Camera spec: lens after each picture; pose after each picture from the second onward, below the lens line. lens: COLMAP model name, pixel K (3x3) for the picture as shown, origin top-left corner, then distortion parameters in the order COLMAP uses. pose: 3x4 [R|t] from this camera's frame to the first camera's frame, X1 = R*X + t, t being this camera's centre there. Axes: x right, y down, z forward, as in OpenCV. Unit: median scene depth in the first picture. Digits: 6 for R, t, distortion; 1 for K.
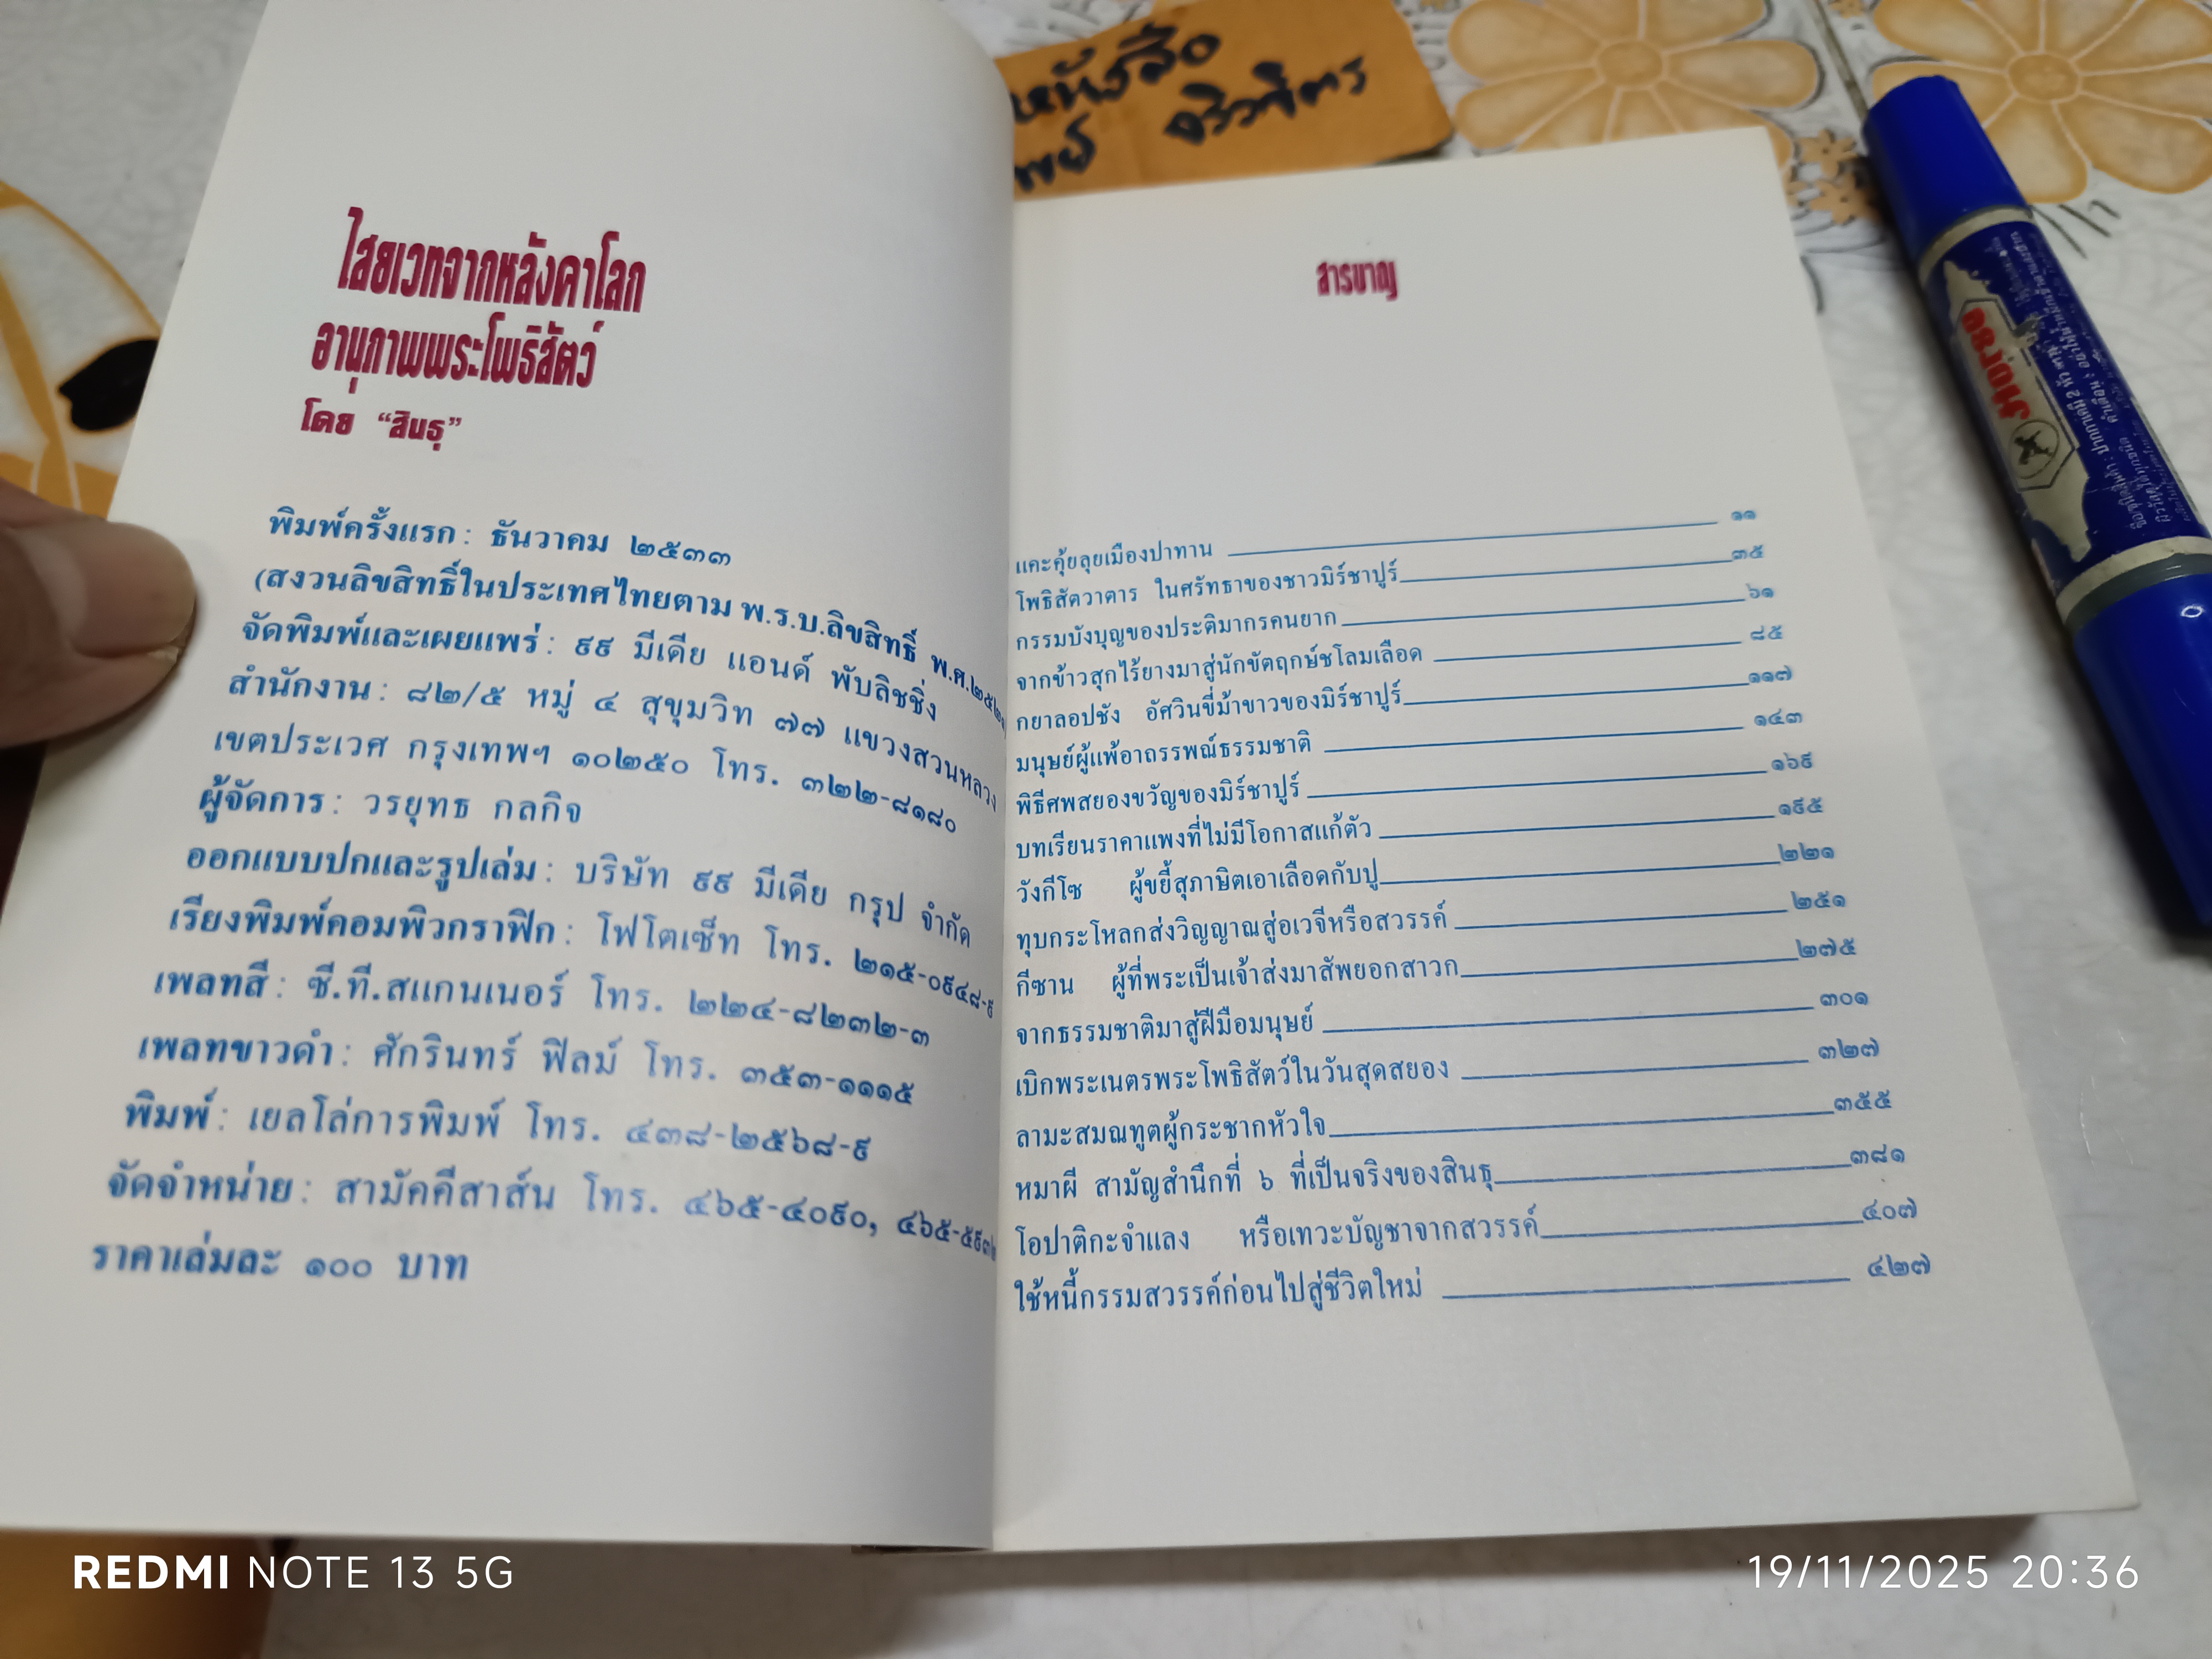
lens RADIAL K [[1601.9, 0, 1111.5], [0, 1601.9, 840.1], [0, 0, 1]] dist [-0.083931, 0.066486]
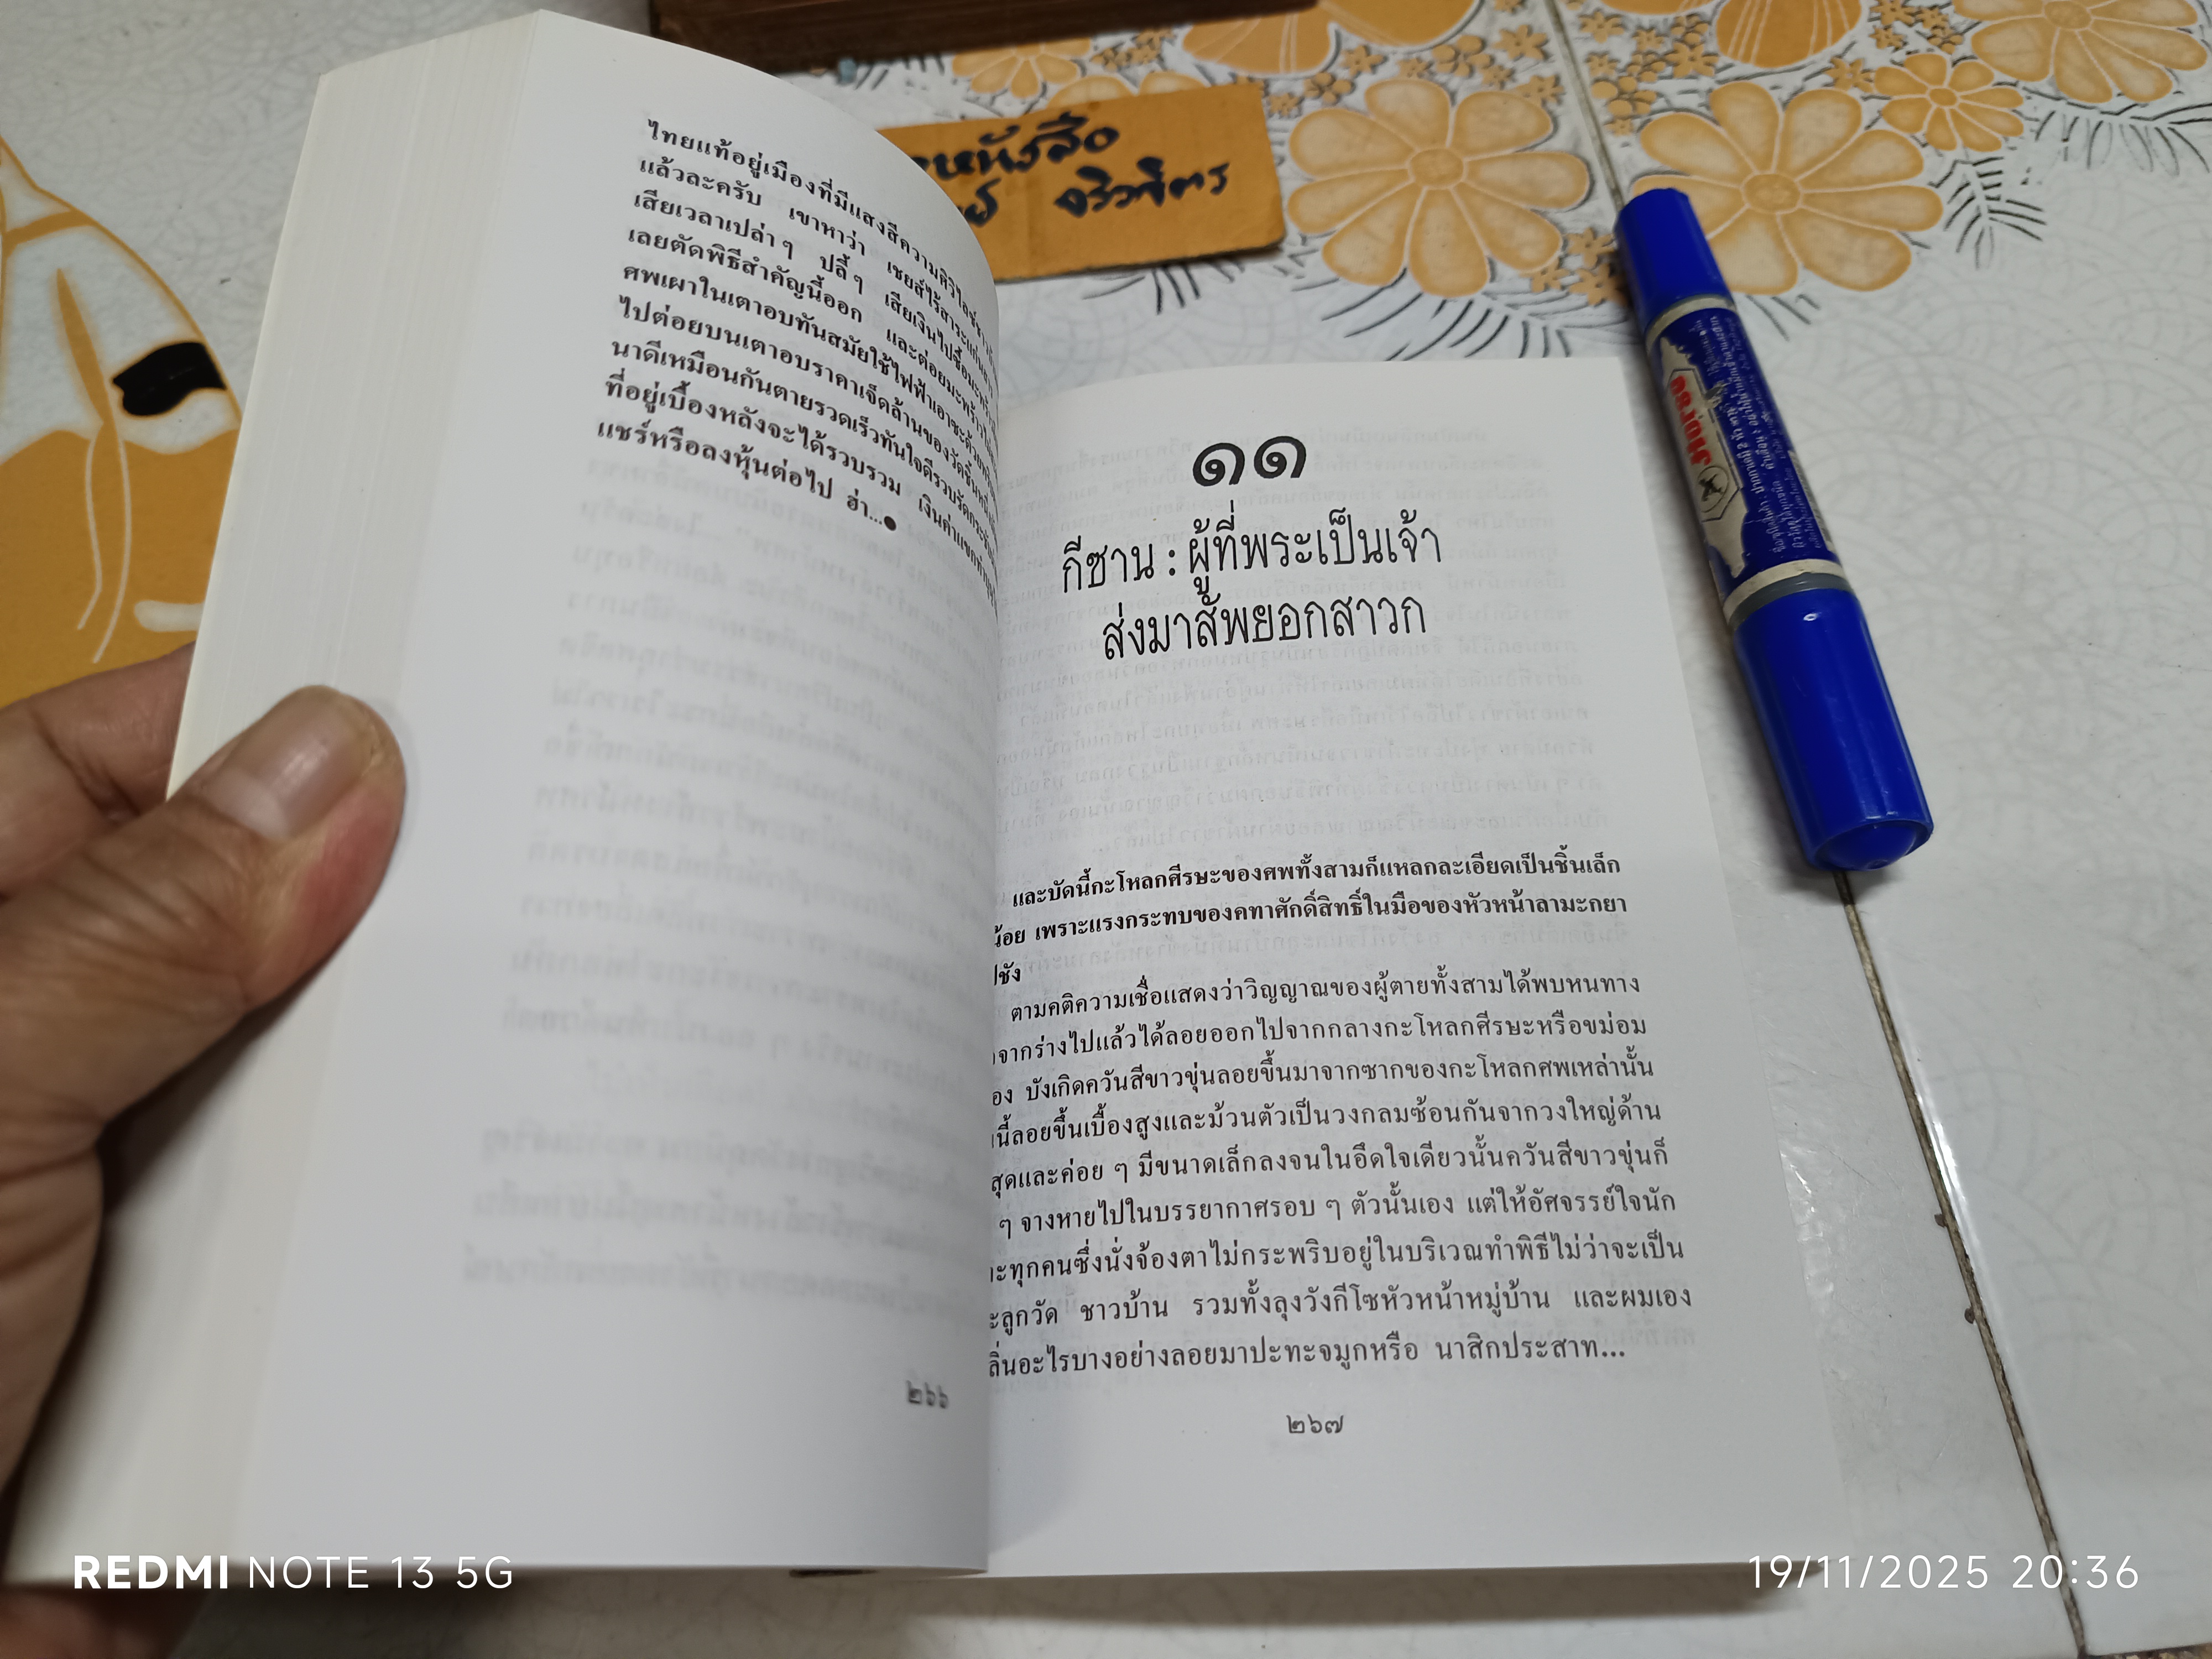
lens RADIAL K [[1574.2, 0, 1106.0], [0, 1574.2, 829.5], [0, 0, 1]] dist [-0.028823, 0.008378]
pose [[0.999201, 0.037964, 0.012456, 0.084780], [-0.037498, 0.998658, -0.035720, 0.070360], [-0.013795, 0.035224, 0.999284, -0.192926]]
